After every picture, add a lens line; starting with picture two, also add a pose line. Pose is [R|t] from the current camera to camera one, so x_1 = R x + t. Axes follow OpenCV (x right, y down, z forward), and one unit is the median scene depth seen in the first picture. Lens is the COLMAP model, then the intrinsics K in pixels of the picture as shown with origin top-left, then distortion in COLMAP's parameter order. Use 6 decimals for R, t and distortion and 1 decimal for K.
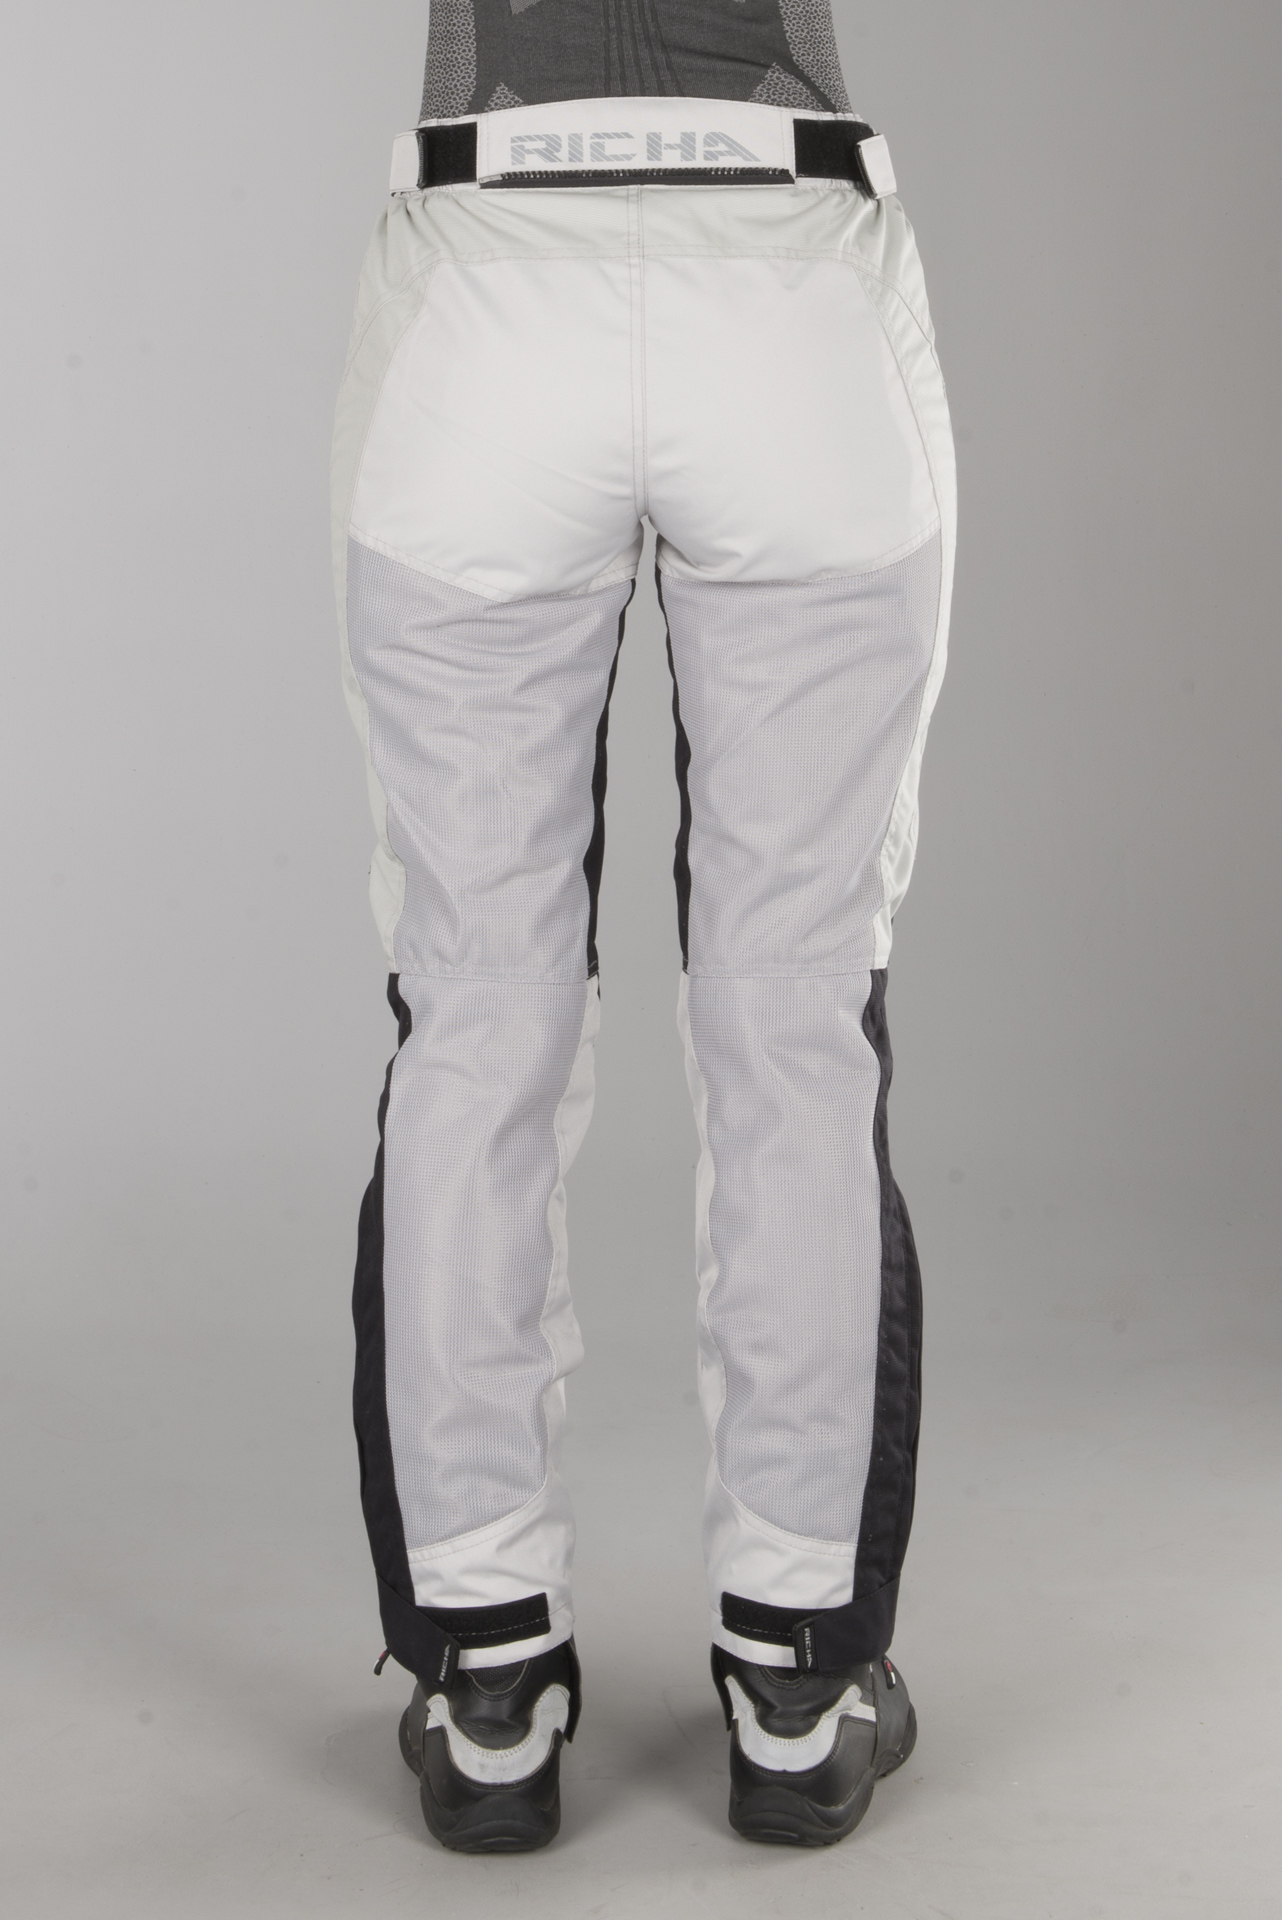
lens RADIAL K [[2308.5, 0, 638.3], [0, 2308.5, 950.7], [0, 0, 1]] dist [0.003089, 0.000000]
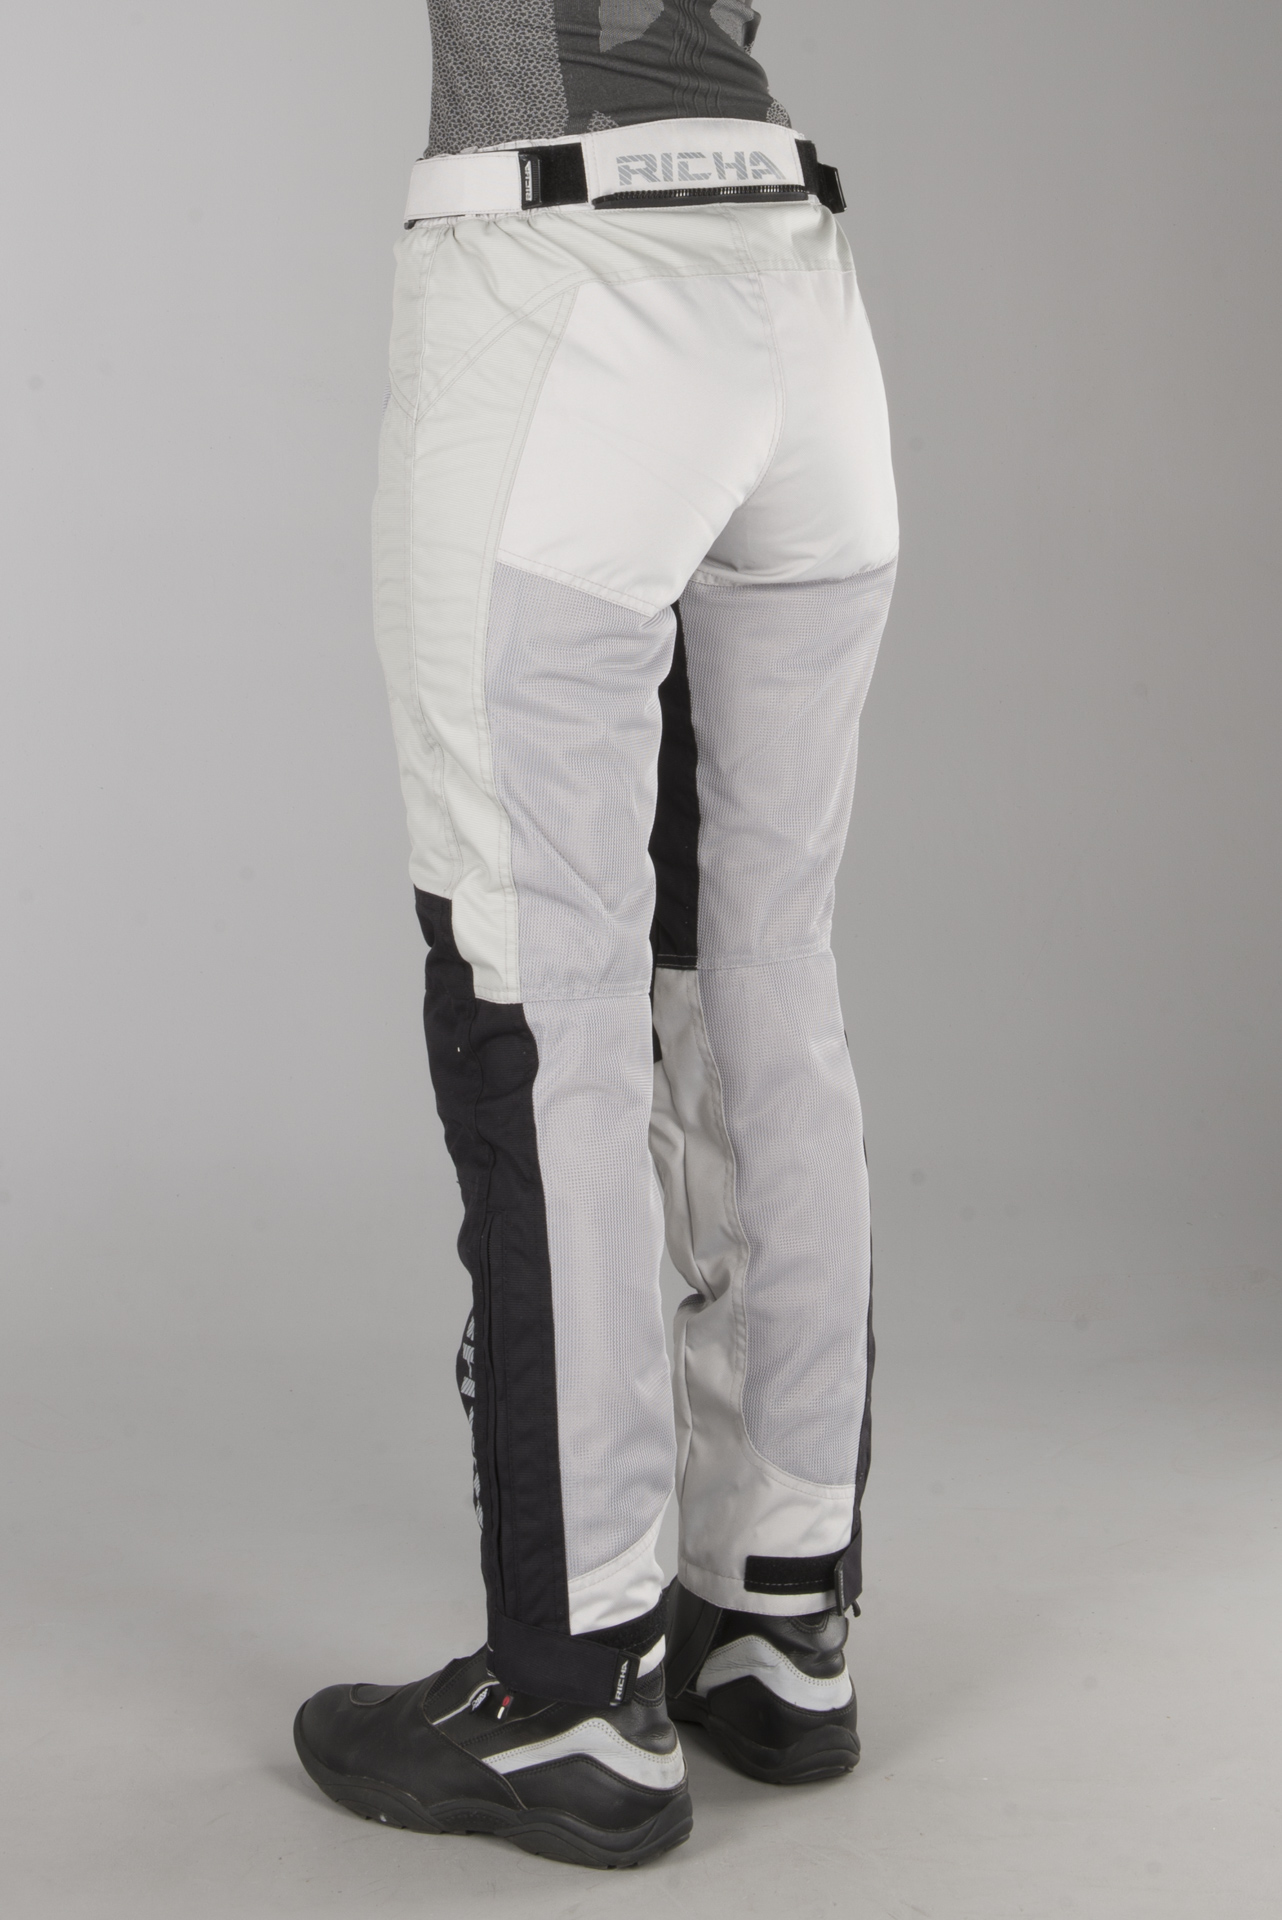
lens RADIAL K [[2308.5, 0, 638.9], [0, 2308.5, 978.8], [0, 0, 1]] dist [0.003089, 0.000000]
pose [[0.898478, -0.151886, 0.411907, -0.510970], [0.150142, 0.987979, 0.036804, -0.032755], [-0.412545, 0.028777, 0.910482, 0.085802]]
